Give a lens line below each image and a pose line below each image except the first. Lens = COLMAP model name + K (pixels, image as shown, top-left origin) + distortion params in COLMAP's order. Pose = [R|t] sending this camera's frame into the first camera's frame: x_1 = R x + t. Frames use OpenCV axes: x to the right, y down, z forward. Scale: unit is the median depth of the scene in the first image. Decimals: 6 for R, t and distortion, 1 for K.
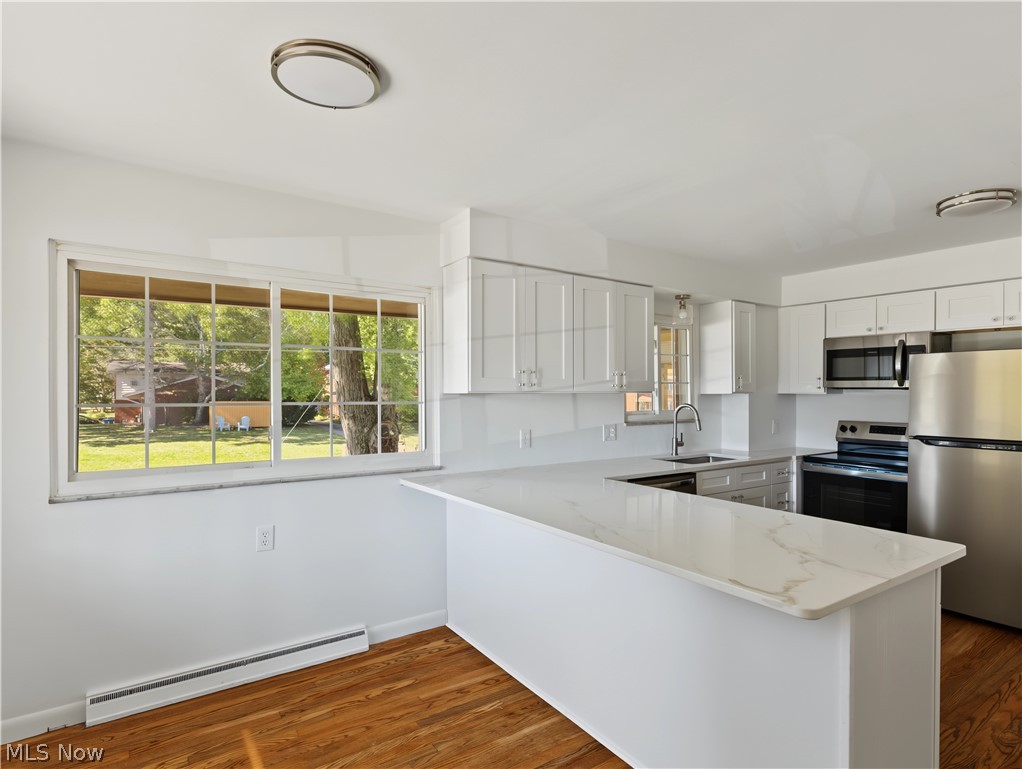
lens RADIAL K [[552.0, 0, 515.9], [0, 552.0, 391.9], [0, 0, 1]] dist [0.004538, -0.002746]
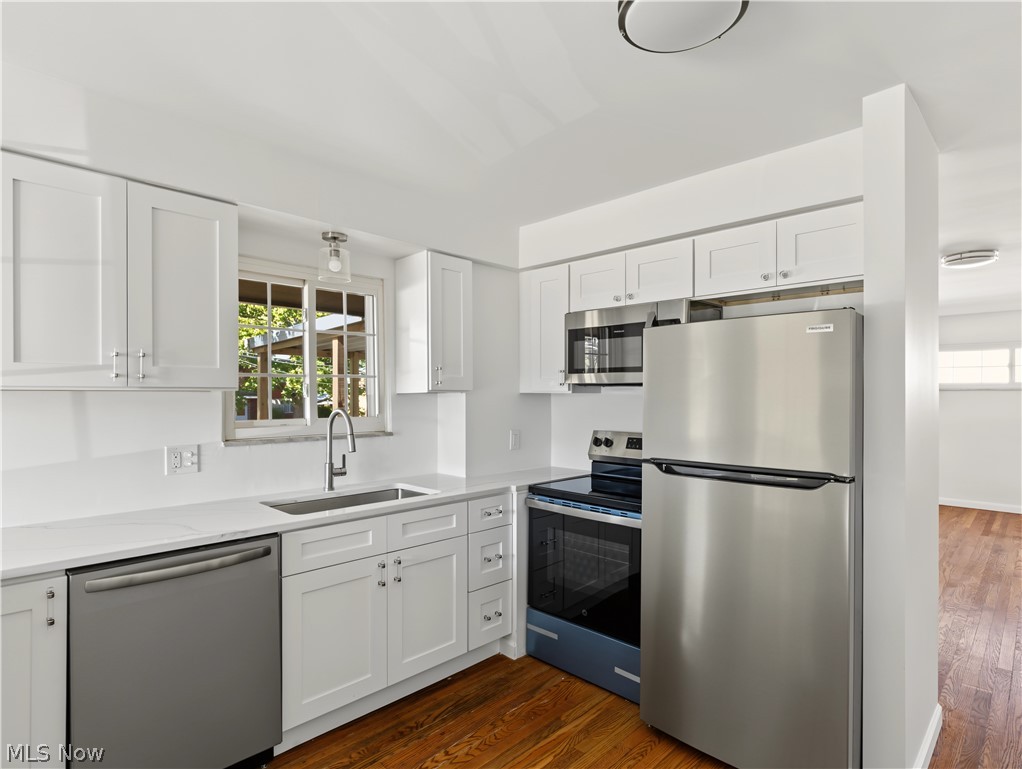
lens RADIAL K [[552.0, 0, 512.0], [0, 552.0, 394.1], [0, 0, 1]] dist [0.004538, -0.002746]
pose [[0.982663, -0.001190, 0.185398, 0.423714], [0.001251, 0.999999, -0.000209, 0.005688], [-0.185398, 0.000437, 0.982663, 0.389006]]
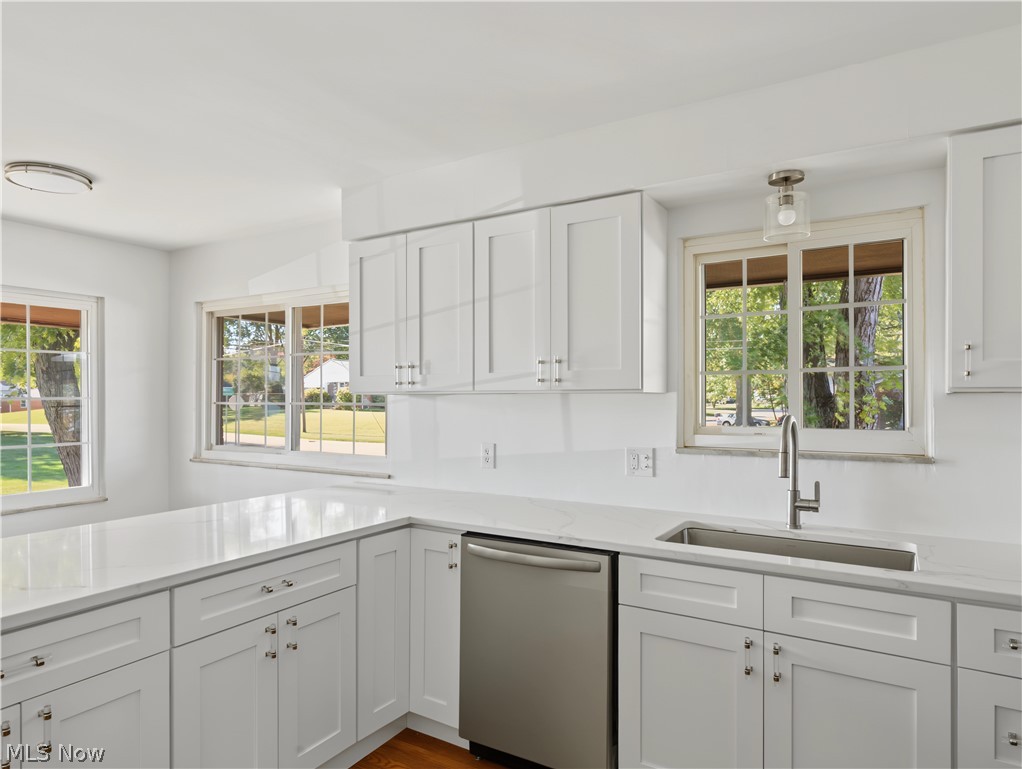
lens RADIAL K [[646.0, 0, 514.4], [0, 646.0, 393.7], [0, 0, 1]] dist [0.005221, 0.001315]
pose [[0.396409, -0.002511, -0.918070, 0.772435], [0.006147, 0.999981, -0.000081, 0.002220], [0.918053, -0.005611, 0.396417, 0.650827]]
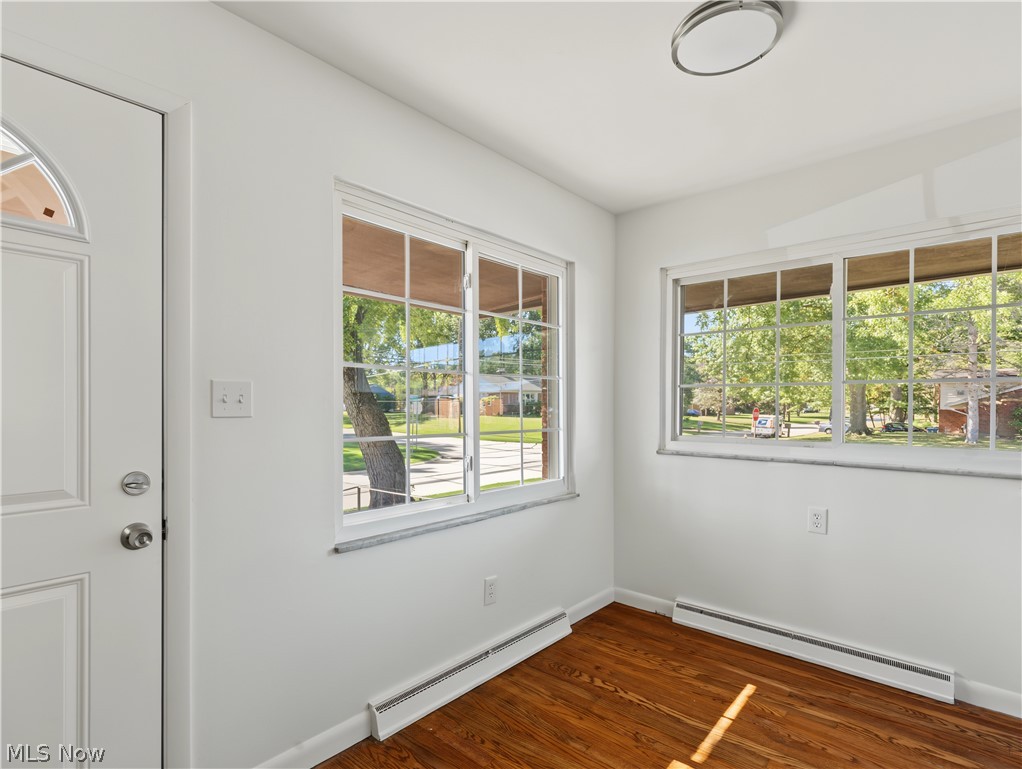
lens RADIAL K [[525.3, 0, 510.9], [0, 525.3, 401.8], [0, 0, 1]] dist [0.012299, -0.002487]
pose [[0.236478, -0.003466, -0.971631, 0.222825], [-0.000476, 0.999993, -0.003683, 0.042355], [0.971637, 0.001333, 0.236475, 0.180233]]
